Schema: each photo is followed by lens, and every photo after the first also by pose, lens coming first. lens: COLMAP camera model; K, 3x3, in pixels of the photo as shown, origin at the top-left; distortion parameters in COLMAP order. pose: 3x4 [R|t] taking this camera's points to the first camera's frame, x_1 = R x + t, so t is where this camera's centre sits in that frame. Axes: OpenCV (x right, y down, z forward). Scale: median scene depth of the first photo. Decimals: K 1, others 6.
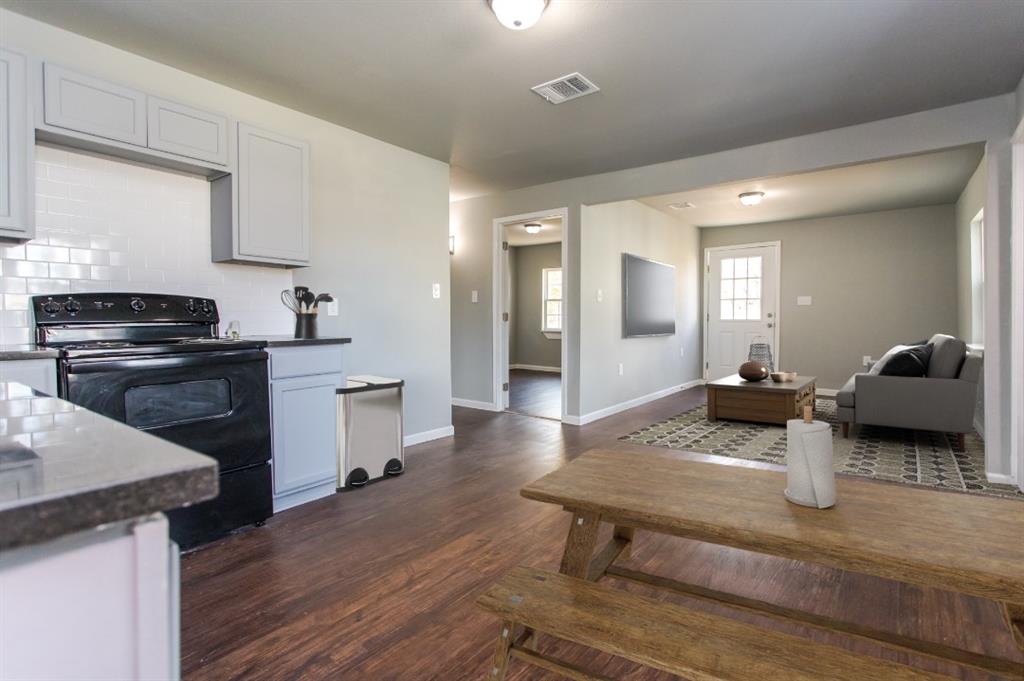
lens RADIAL K [[497.4, 0, 508.2], [0, 497.4, 342.0], [0, 0, 1]] dist [-0.005190, 0.000913]
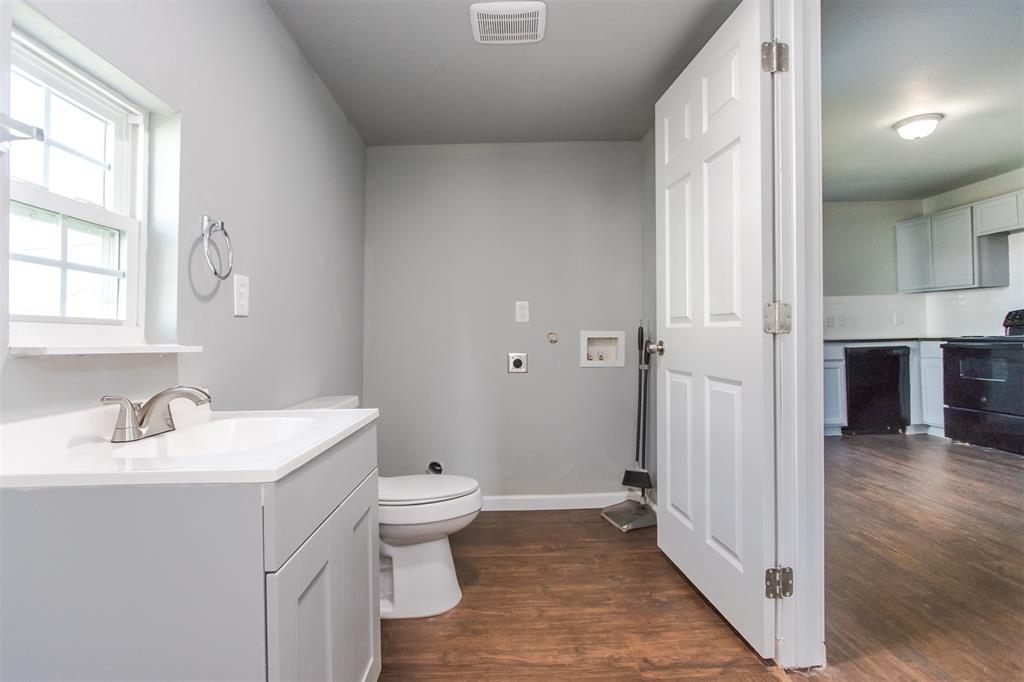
lens RADIAL K [[495.3, 0, 505.2], [0, 495.3, 328.9], [0, 0, 1]] dist [-0.012712, 0.001186]
pose [[-0.784030, 0.010254, -0.620638, 2.183595], [-0.002259, 0.999810, 0.019372, -0.067008], [0.620719, 0.016590, -0.783858, 1.523172]]
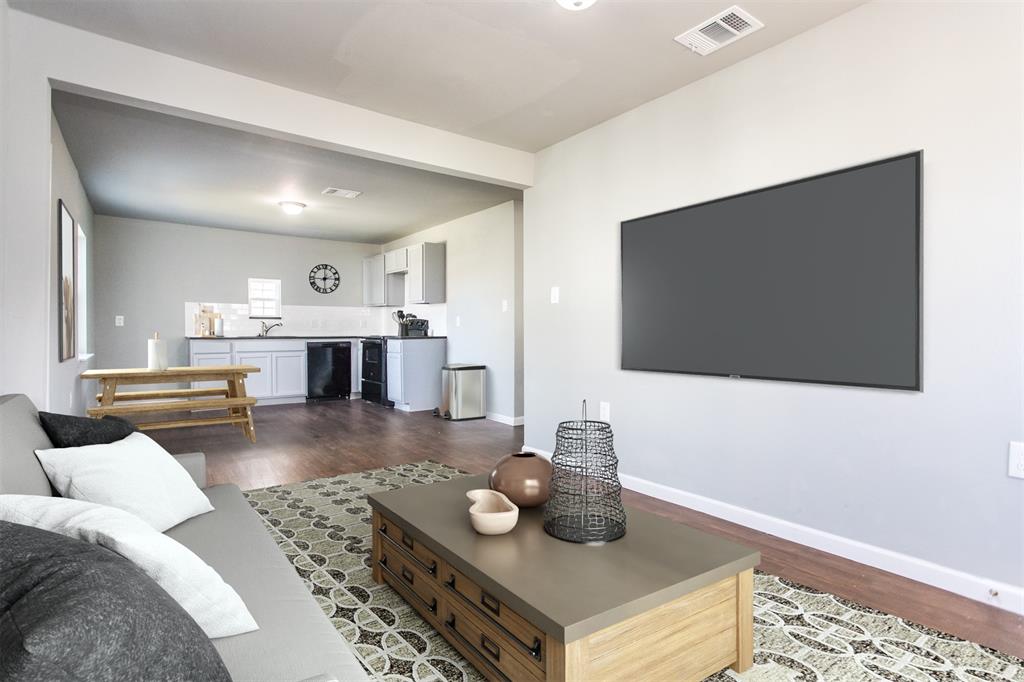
lens RADIAL K [[497.4, 0, 507.2], [0, 497.4, 344.1], [0, 0, 1]] dist [-0.005190, 0.000913]
pose [[-0.266972, 0.030246, -0.963229, 2.419505], [-0.043554, 0.998107, 0.043413, -0.135948], [0.962719, 0.053542, -0.265150, 3.025658]]
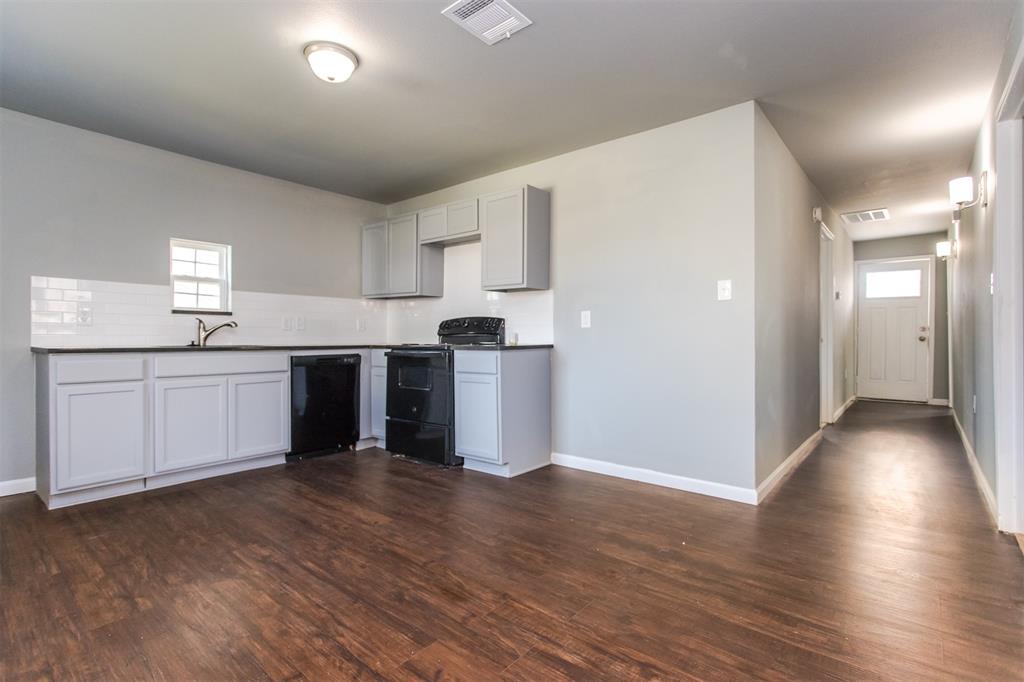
lens RADIAL K [[485.9, 0, 508.2], [0, 485.9, 341.9], [0, 0, 1]] dist [0.001854, 0.001335]
pose [[-0.036387, 0.009810, -0.999290, 1.261096], [-0.044464, 0.998946, 0.011425, -0.048558], [0.998348, 0.044848, -0.035913, 1.604605]]
